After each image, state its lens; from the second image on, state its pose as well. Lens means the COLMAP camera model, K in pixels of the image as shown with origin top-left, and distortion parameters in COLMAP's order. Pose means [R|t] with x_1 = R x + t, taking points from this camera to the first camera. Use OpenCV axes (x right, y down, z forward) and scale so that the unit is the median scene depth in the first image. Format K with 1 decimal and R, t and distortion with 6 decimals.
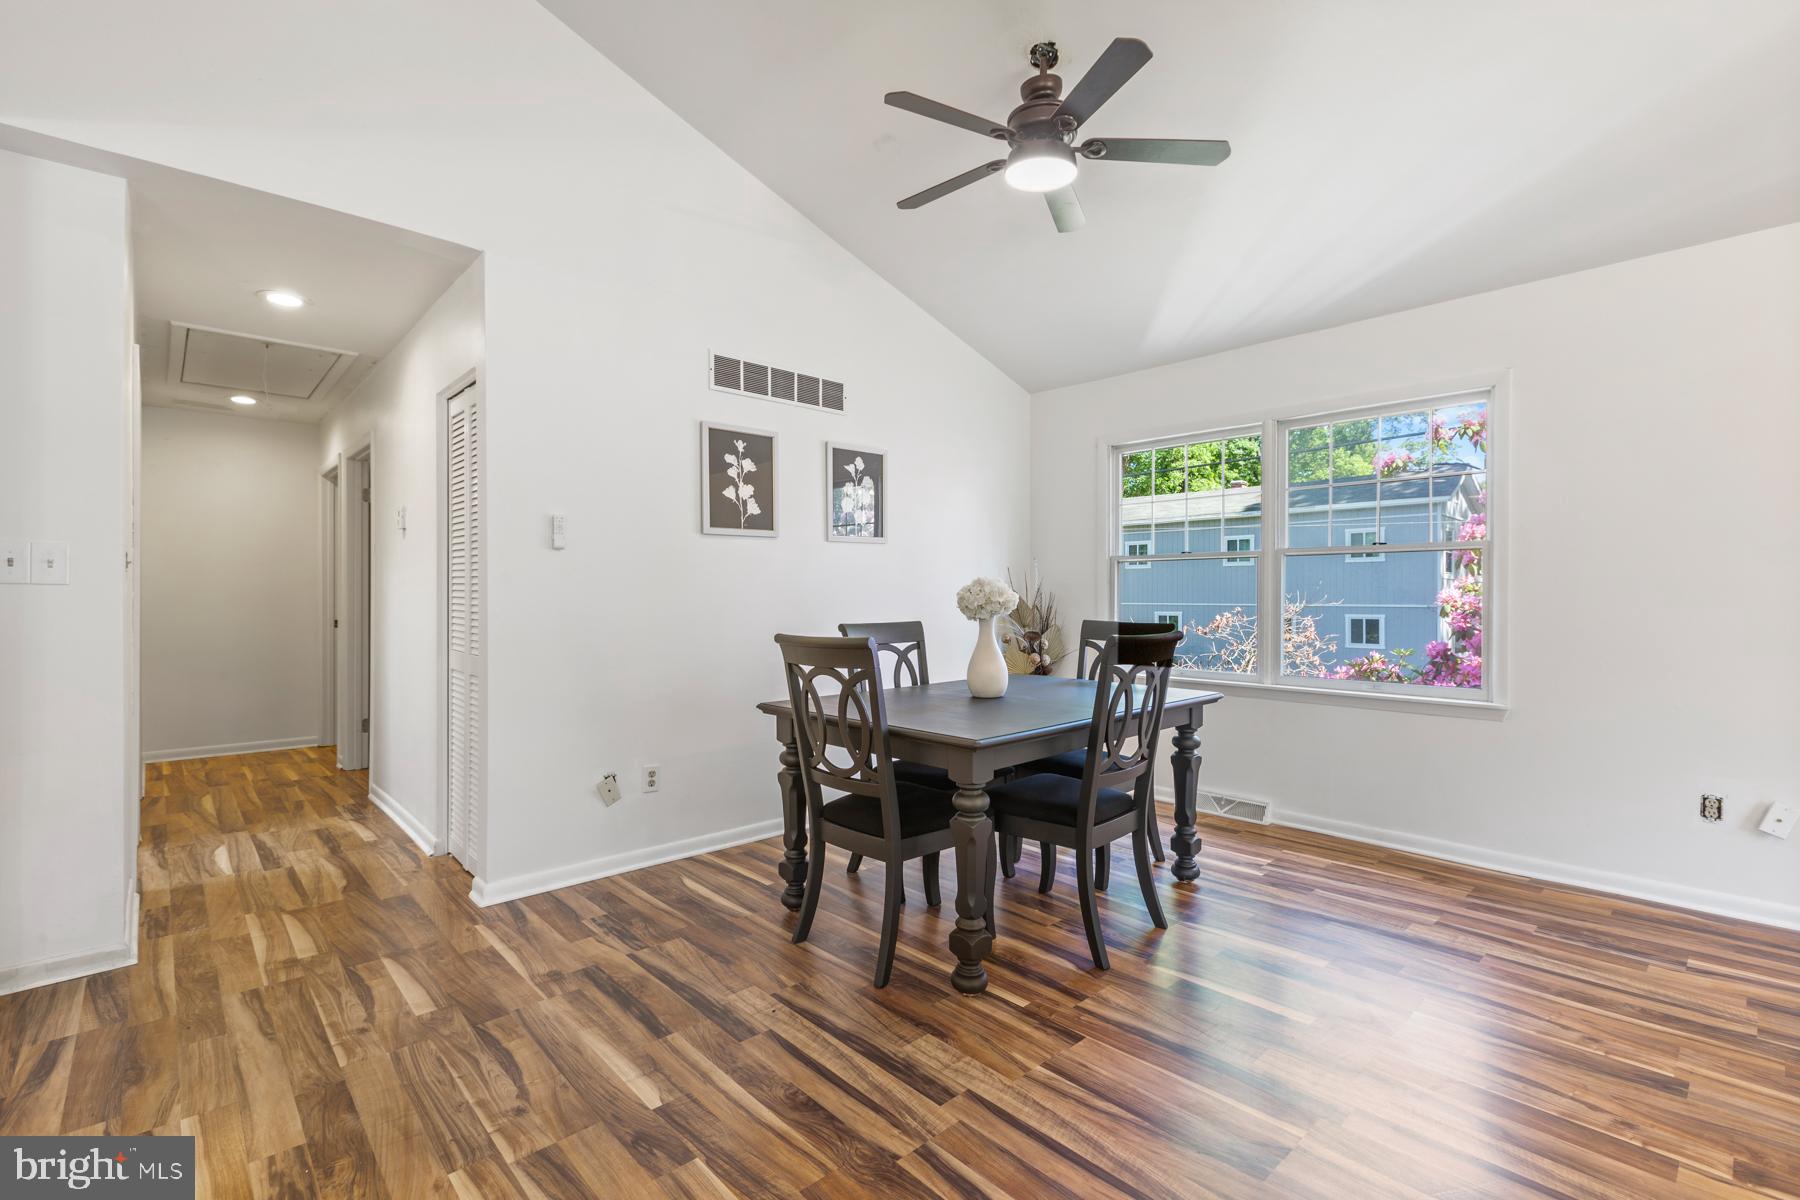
lens RADIAL K [[803.4, 0, 897.1], [0, 803.4, 602.3], [0, 0, 1]] dist [0.001840, -0.000319]
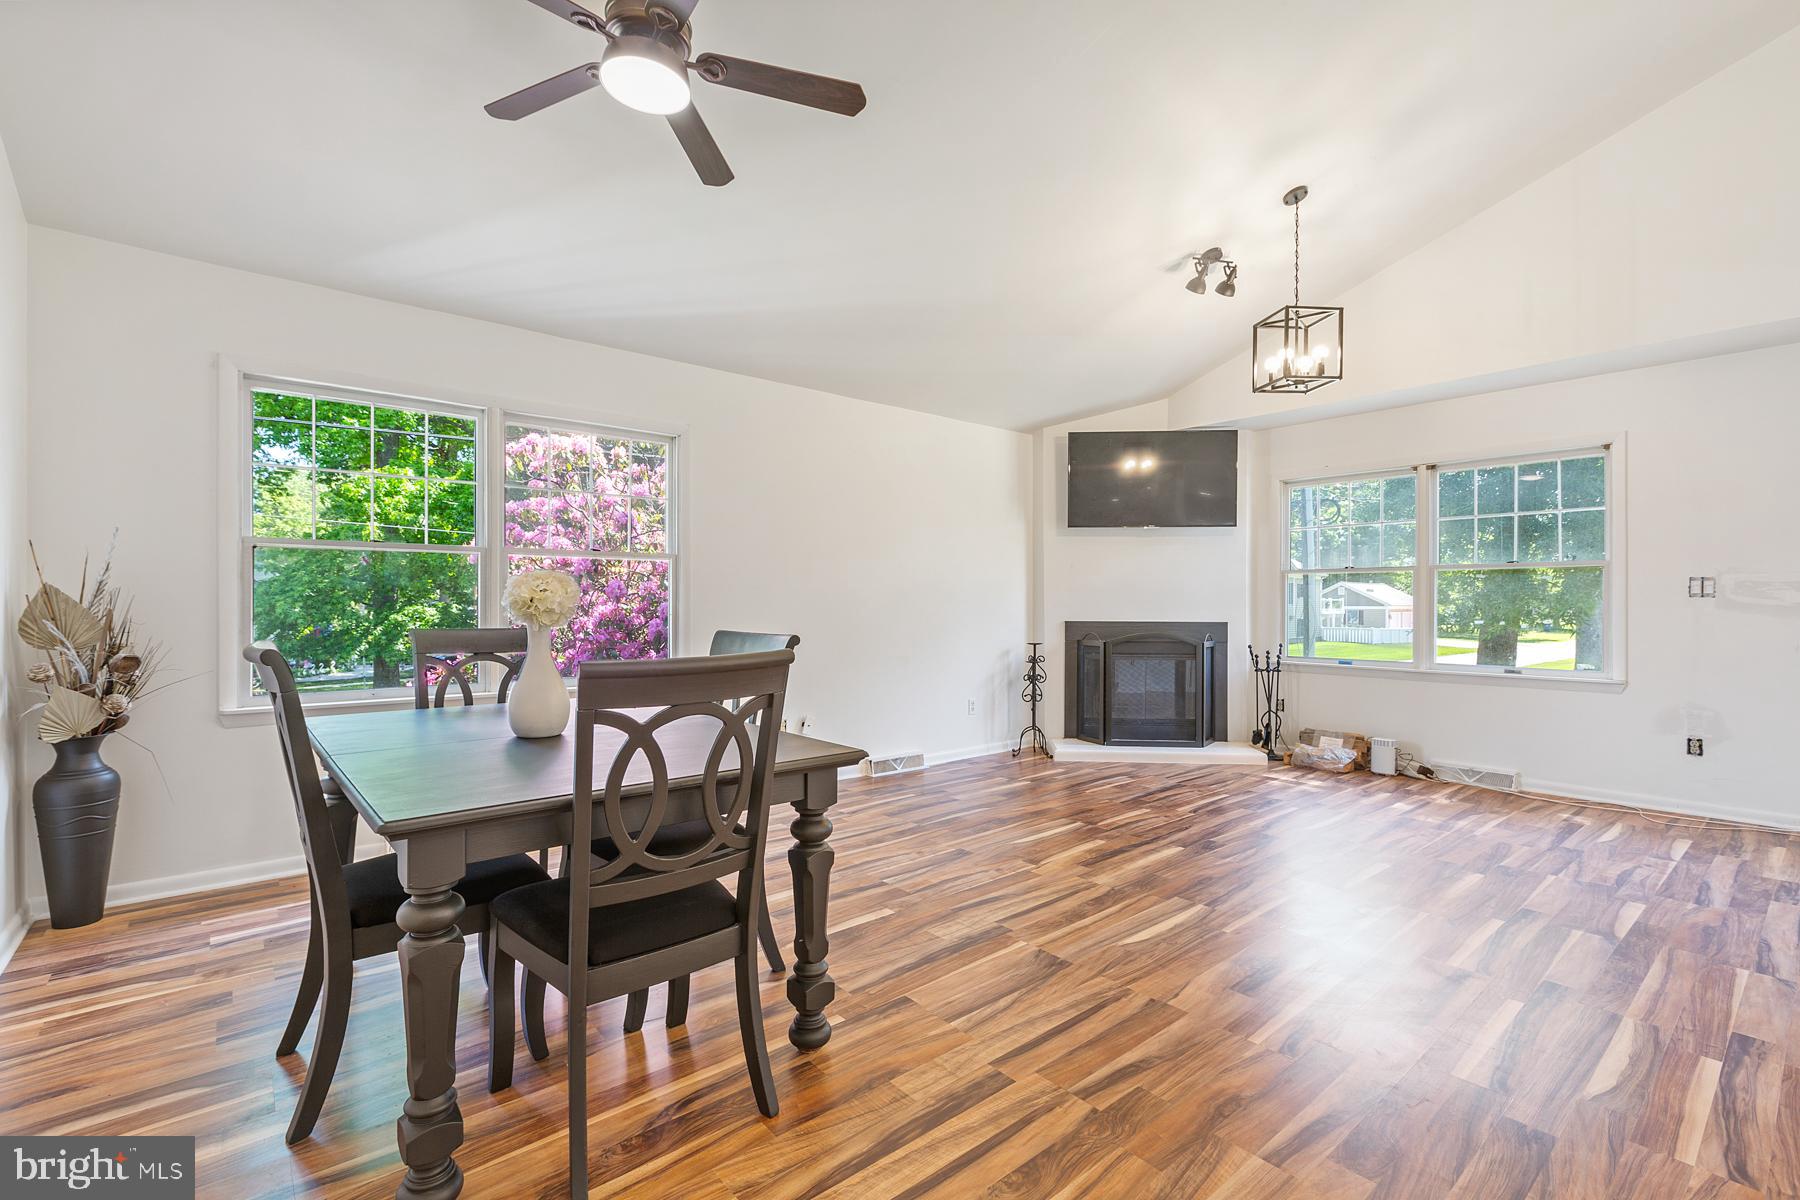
lens RADIAL K [[803.4, 0, 897.1], [0, 803.4, 602.3], [0, 0, 1]] dist [0.001840, -0.000319]
pose [[0.046588, -0.001329, 0.998913, -0.534365], [0.003561, 0.999993, 0.001165, -0.000586], [-0.998908, 0.003502, 0.046592, 0.589153]]
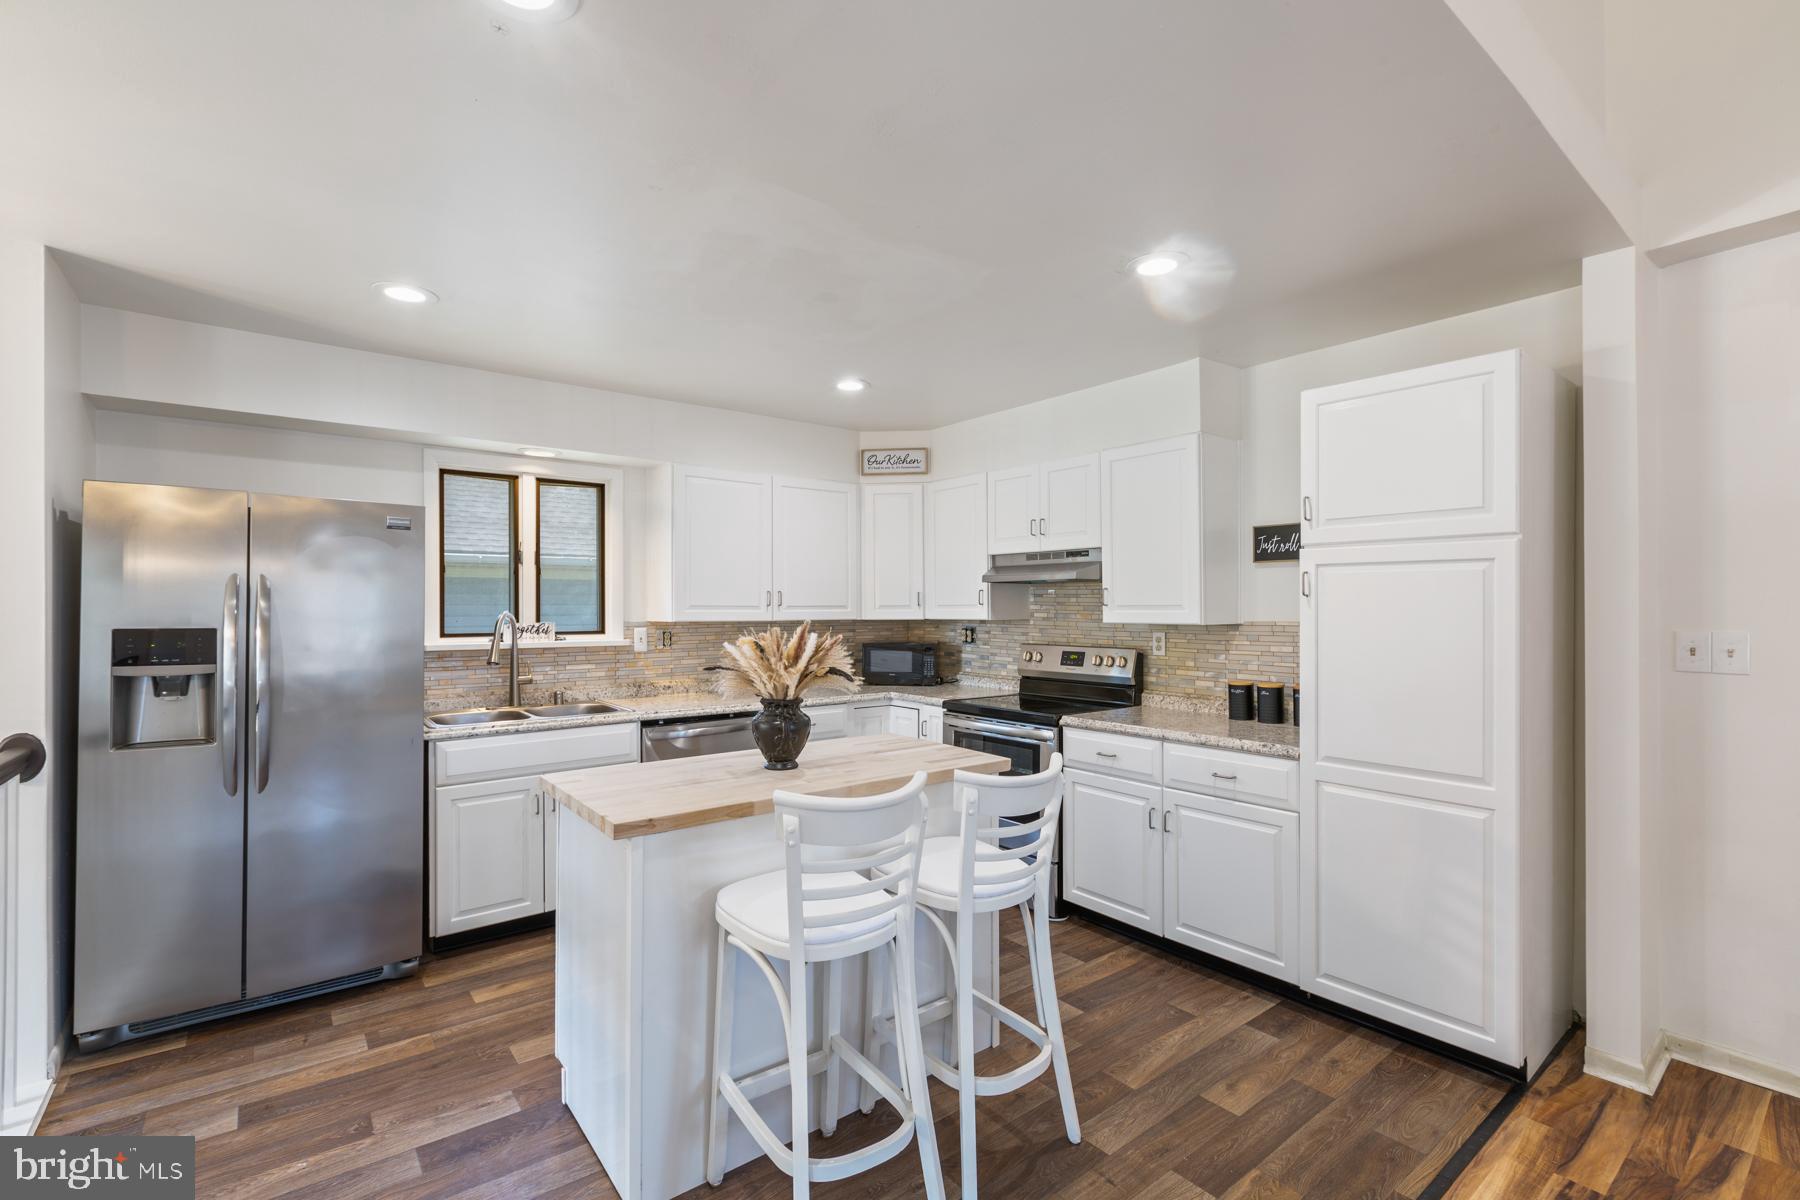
lens RADIAL K [[803.4, 0, 897.1], [0, 803.4, 602.3], [0, 0, 1]] dist [0.001840, -0.000319]
pose [[-0.082131, -0.009920, -0.996572, 0.018238], [-0.002277, 0.999950, -0.009766, -0.069227], [0.996619, 0.001467, -0.082150, 0.037050]]
